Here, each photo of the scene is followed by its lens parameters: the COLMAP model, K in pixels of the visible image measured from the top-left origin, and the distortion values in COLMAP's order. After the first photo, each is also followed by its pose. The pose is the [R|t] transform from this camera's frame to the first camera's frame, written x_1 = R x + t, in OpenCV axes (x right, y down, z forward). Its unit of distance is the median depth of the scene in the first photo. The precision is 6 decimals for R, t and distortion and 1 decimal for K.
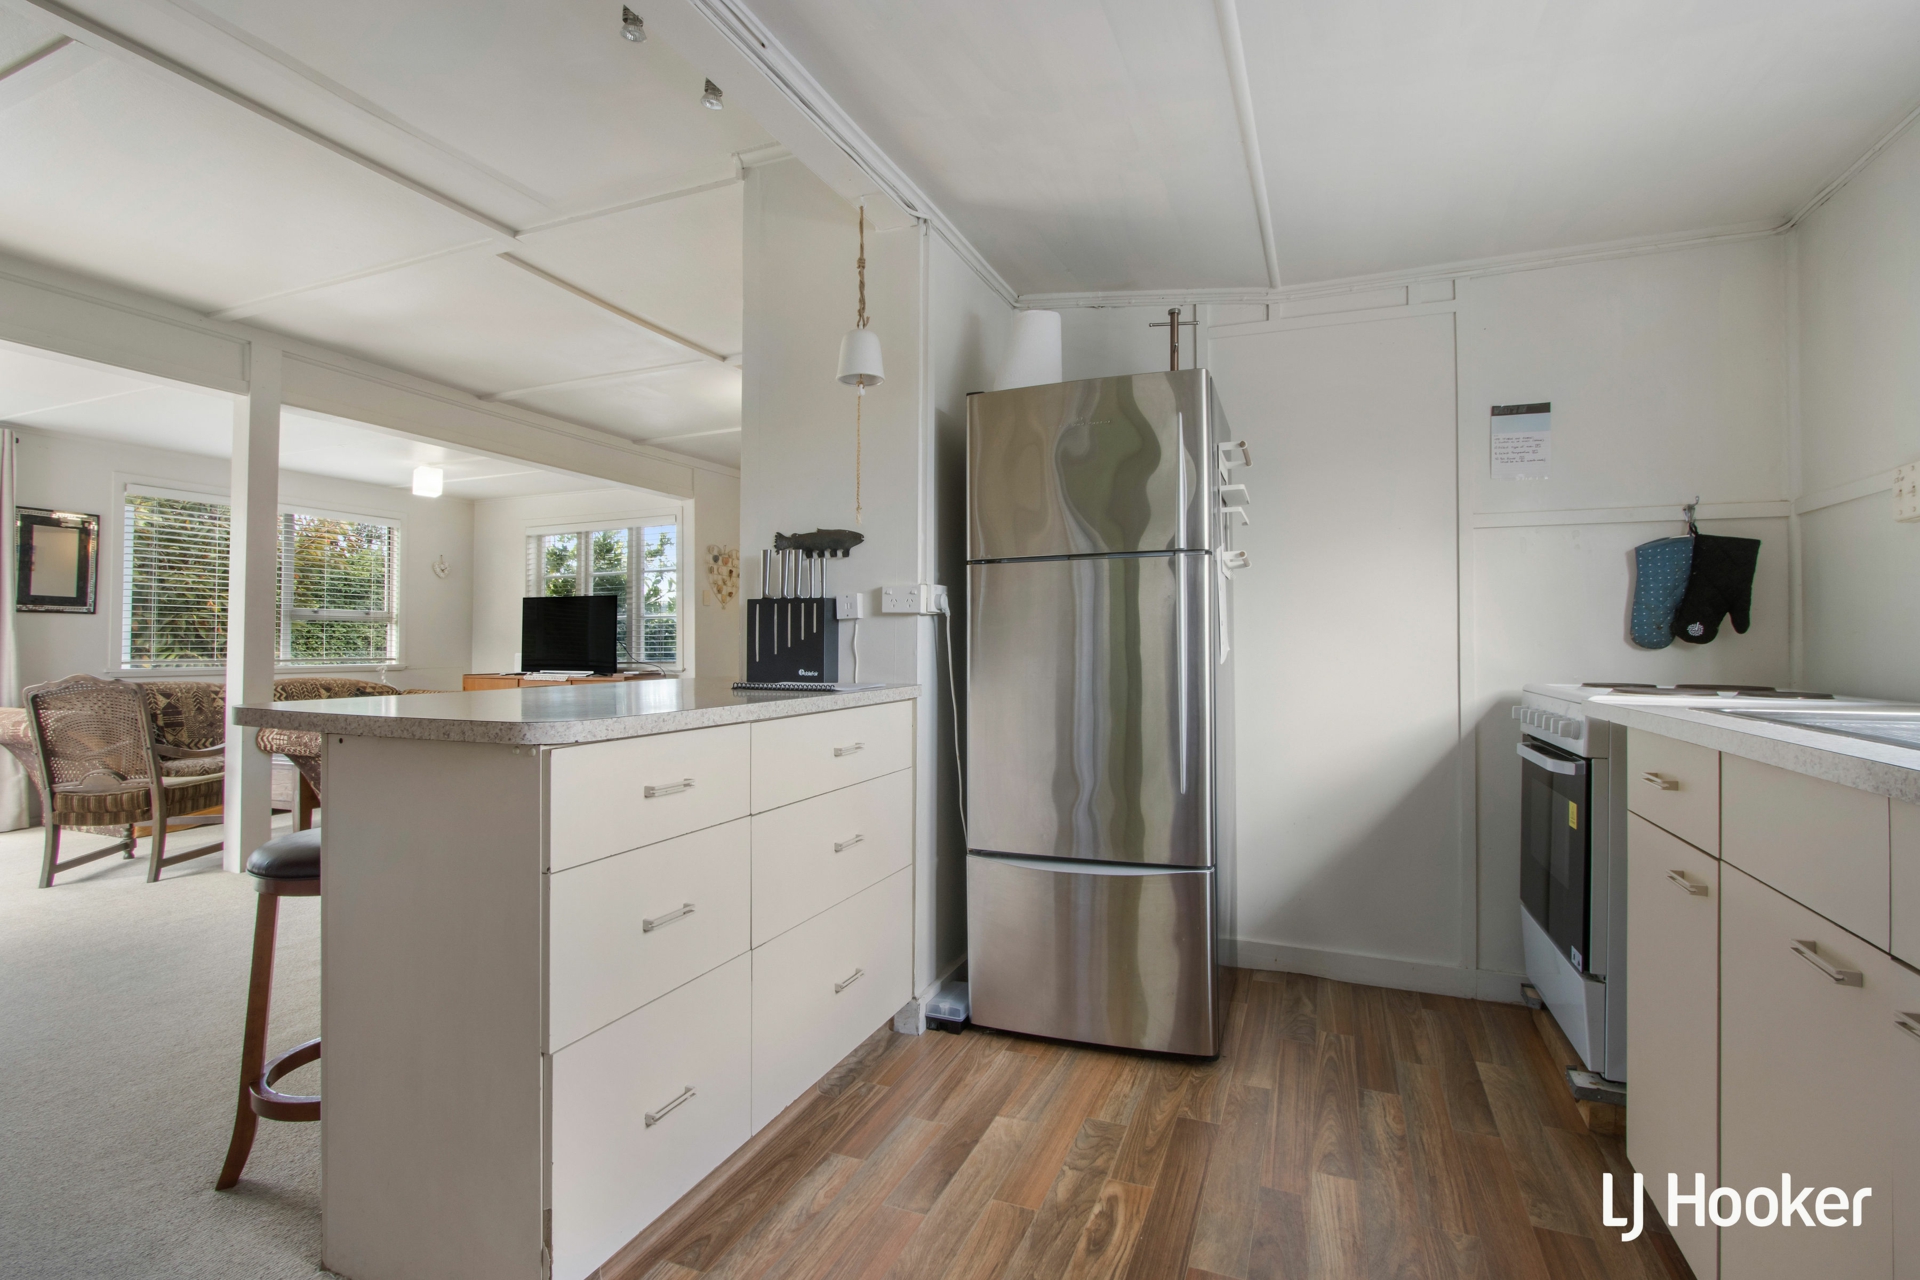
lens RADIAL K [[892.2, 0, 960.0], [0, 892.2, 640.0], [0, 0, 1]] dist [-0.001608, -0.010430]
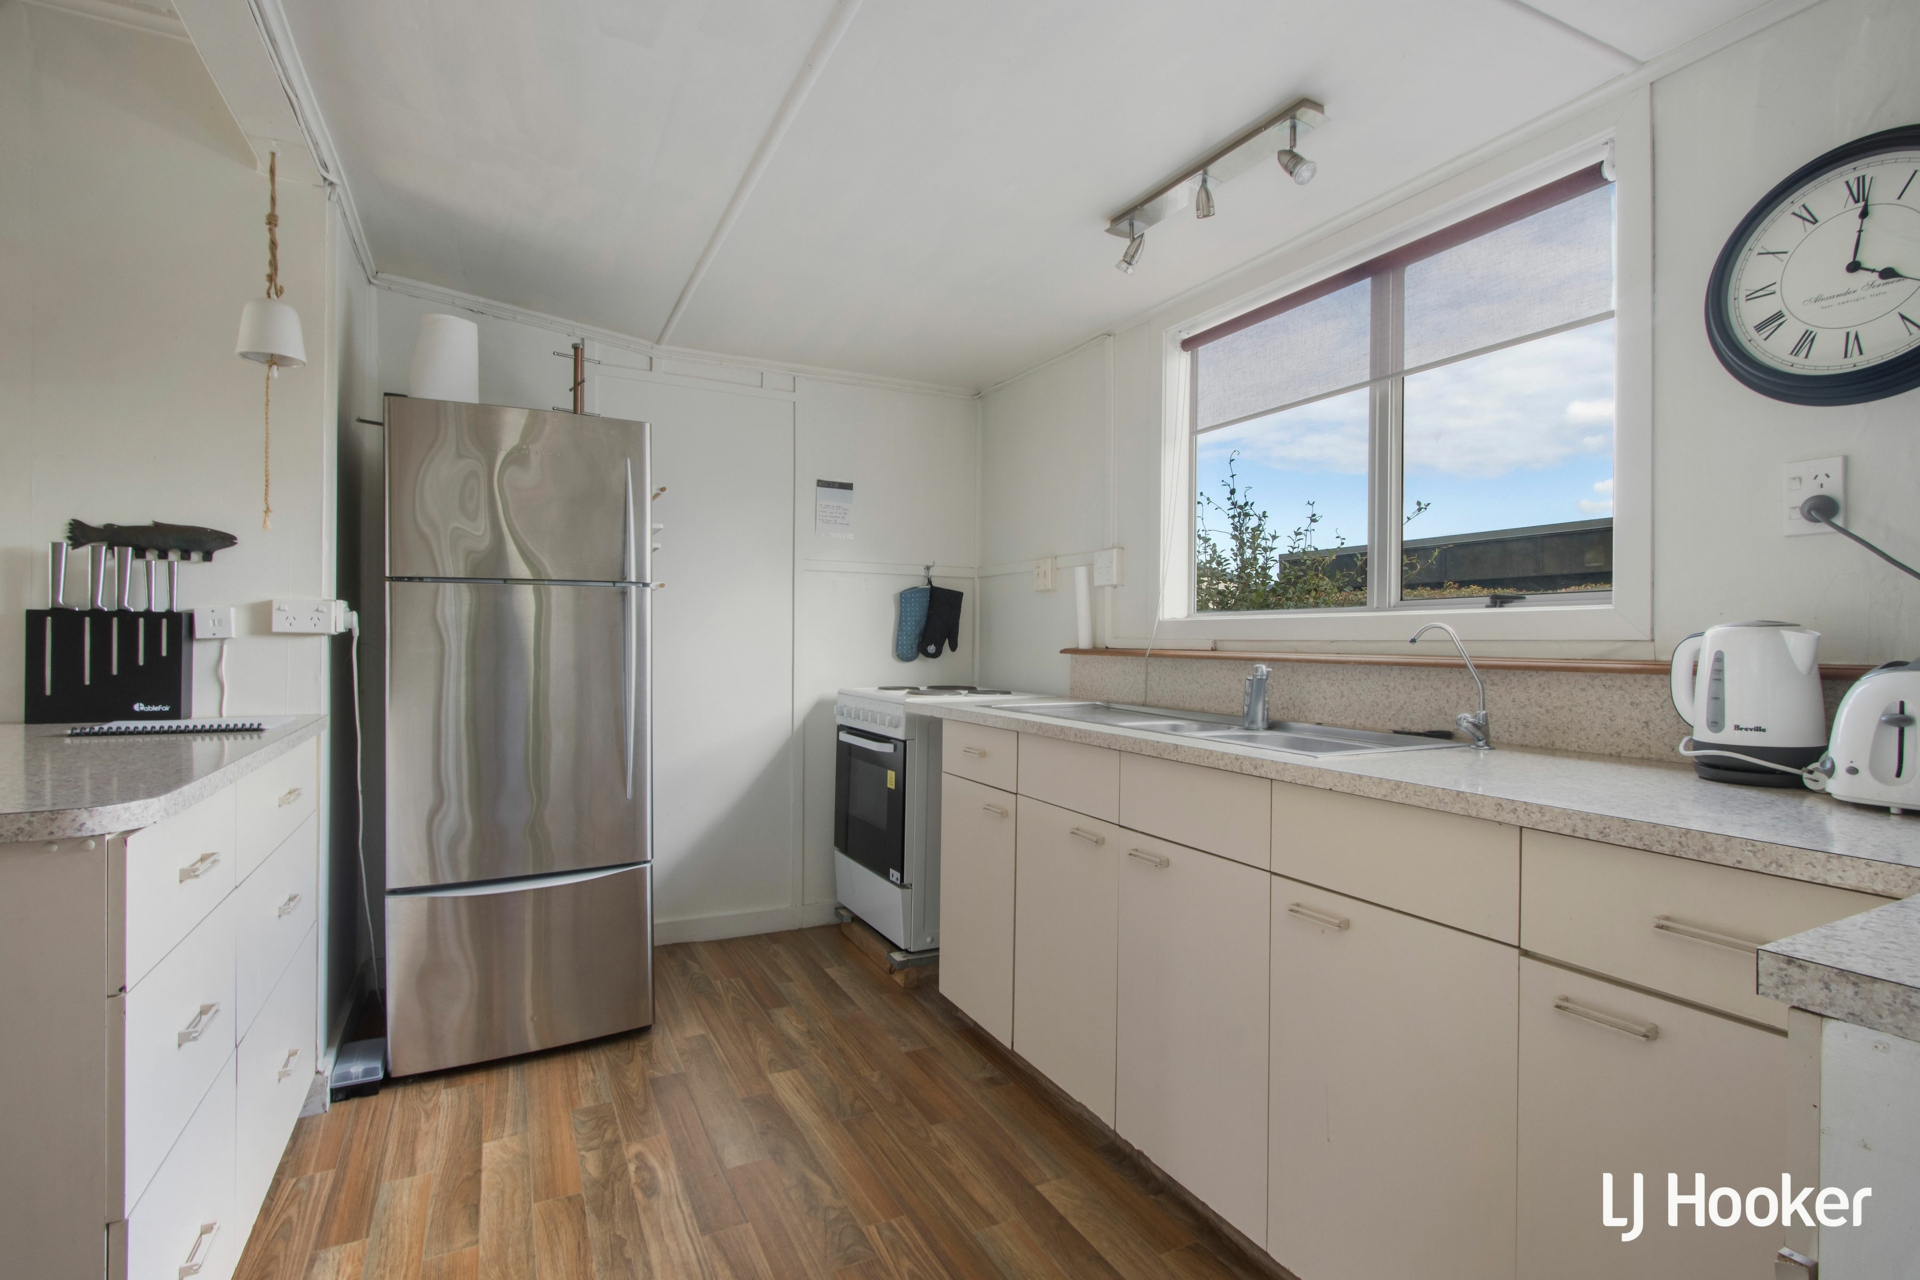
lens RADIAL K [[907.6, 0, 960.0], [0, 907.6, 640.0], [0, 0, 1]] dist [-0.031377, 0.013304]
pose [[0.648772, 0.002972, 0.760977, -0.325333], [-0.011429, 0.999918, 0.005838, -0.037294], [-0.760897, -0.012485, 0.648753, -0.045666]]
